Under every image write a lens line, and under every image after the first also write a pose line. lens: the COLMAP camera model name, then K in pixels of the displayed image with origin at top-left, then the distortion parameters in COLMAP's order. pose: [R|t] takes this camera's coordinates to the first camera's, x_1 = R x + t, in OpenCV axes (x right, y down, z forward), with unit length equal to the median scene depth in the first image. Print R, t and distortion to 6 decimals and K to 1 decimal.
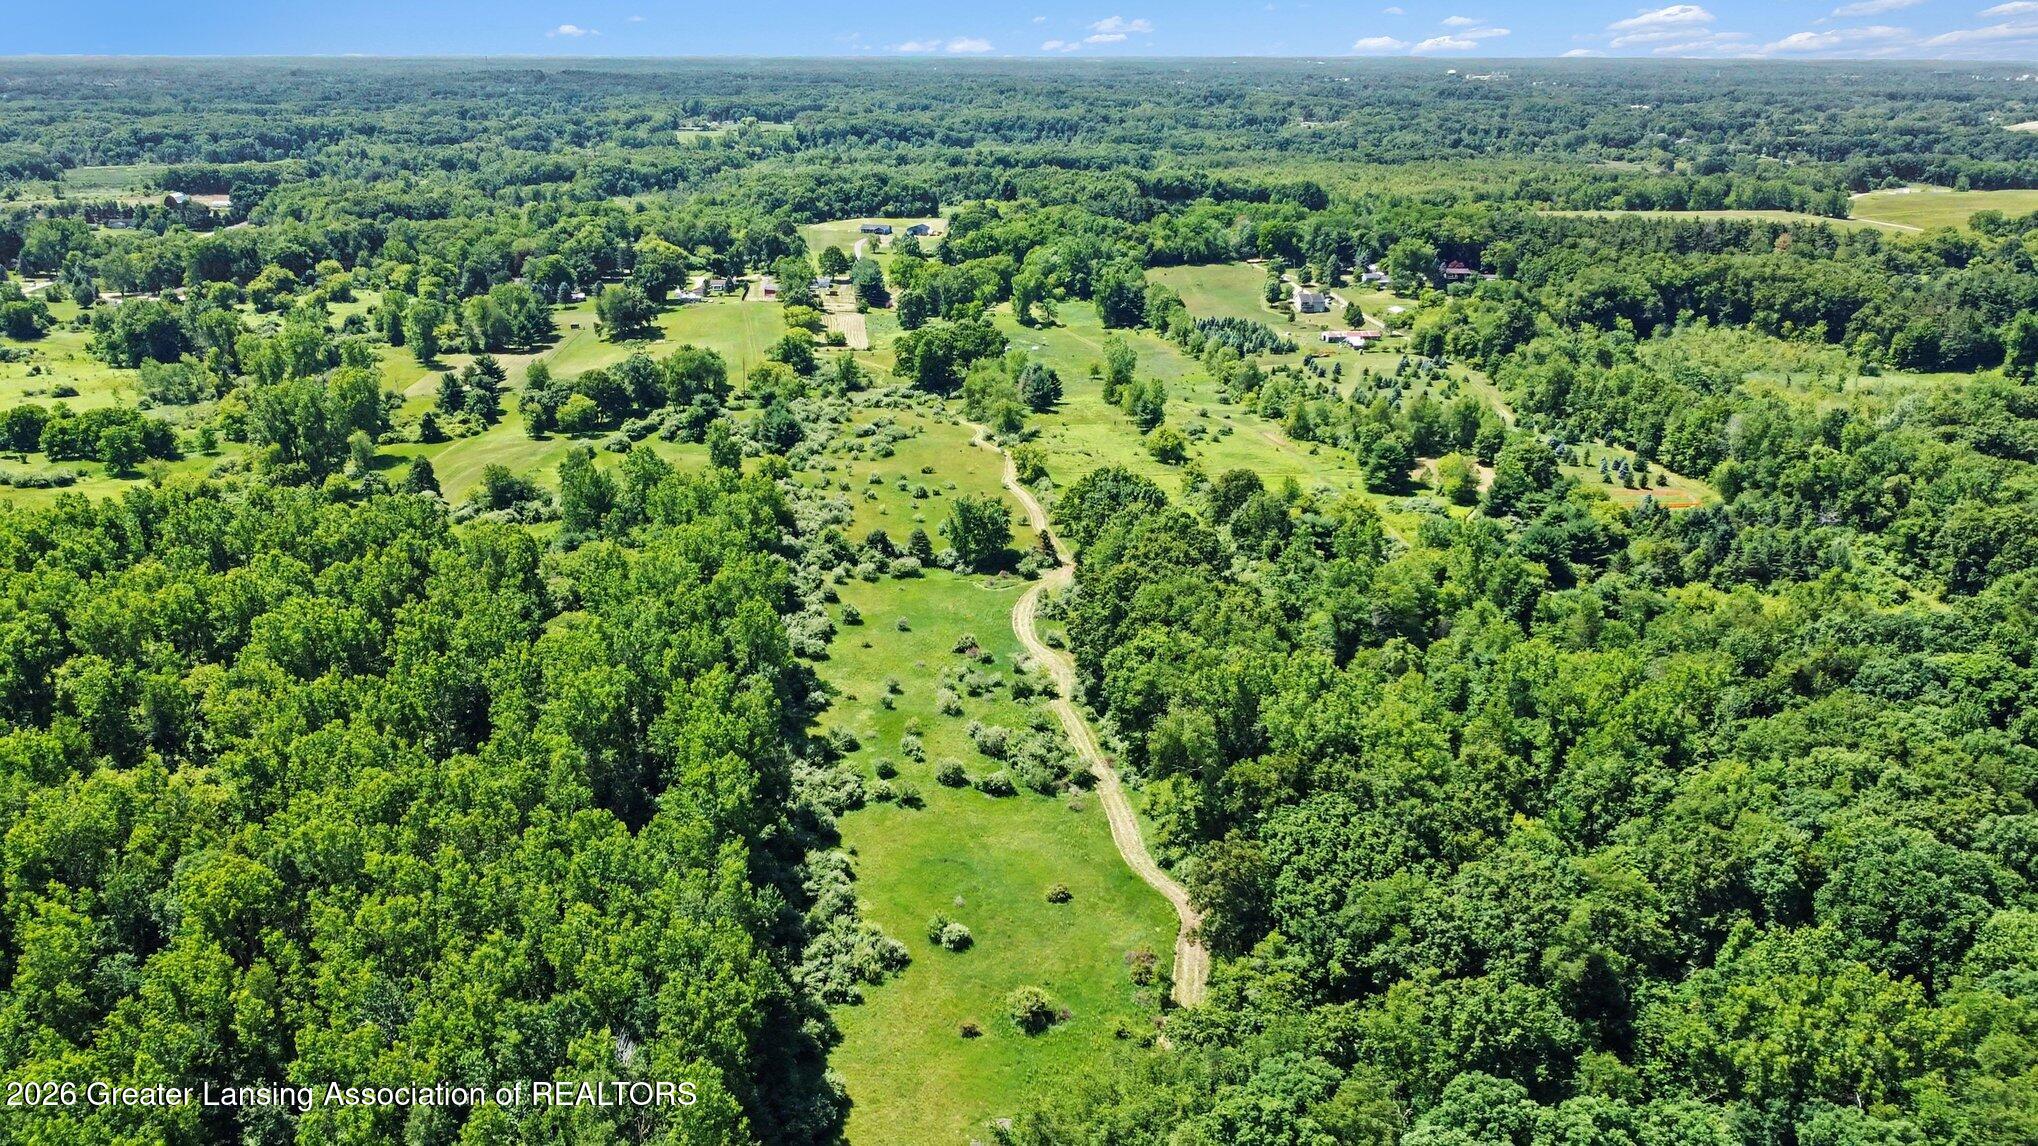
lens RADIAL K [[1590.3, 0, 1019.0], [0, 1590.3, 573.0], [0, 0, 1]] dist [0.000371, -0.000145]
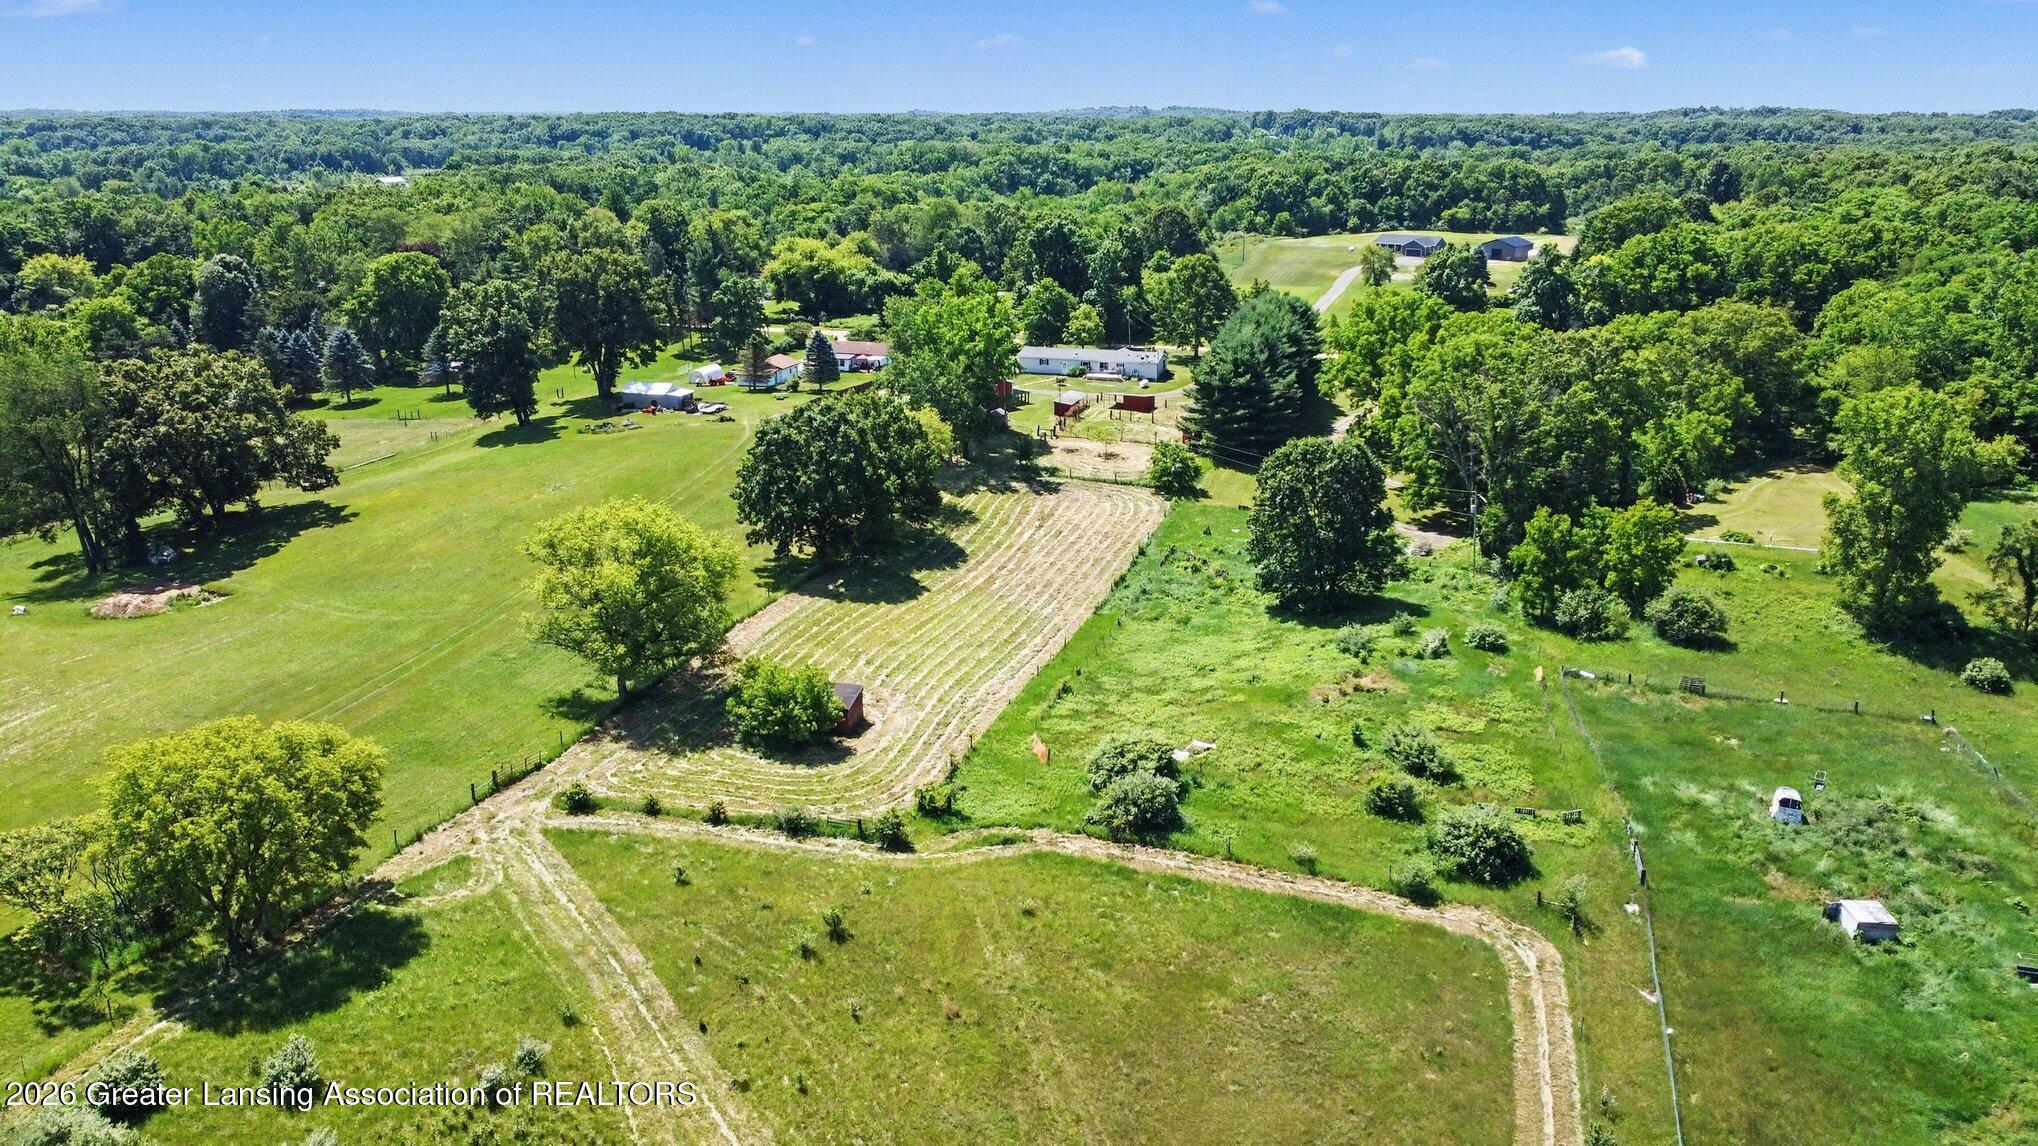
lens RADIAL K [[1590.3, 0, 1019.0], [0, 1590.3, 573.0], [0, 0, 1]] dist [0.000371, -0.000145]
pose [[0.925669, 0.097708, -0.365500, -0.021681], [-0.110354, 0.993796, -0.013816, -0.125453], [0.361883, 0.053123, 0.930709, 0.649320]]
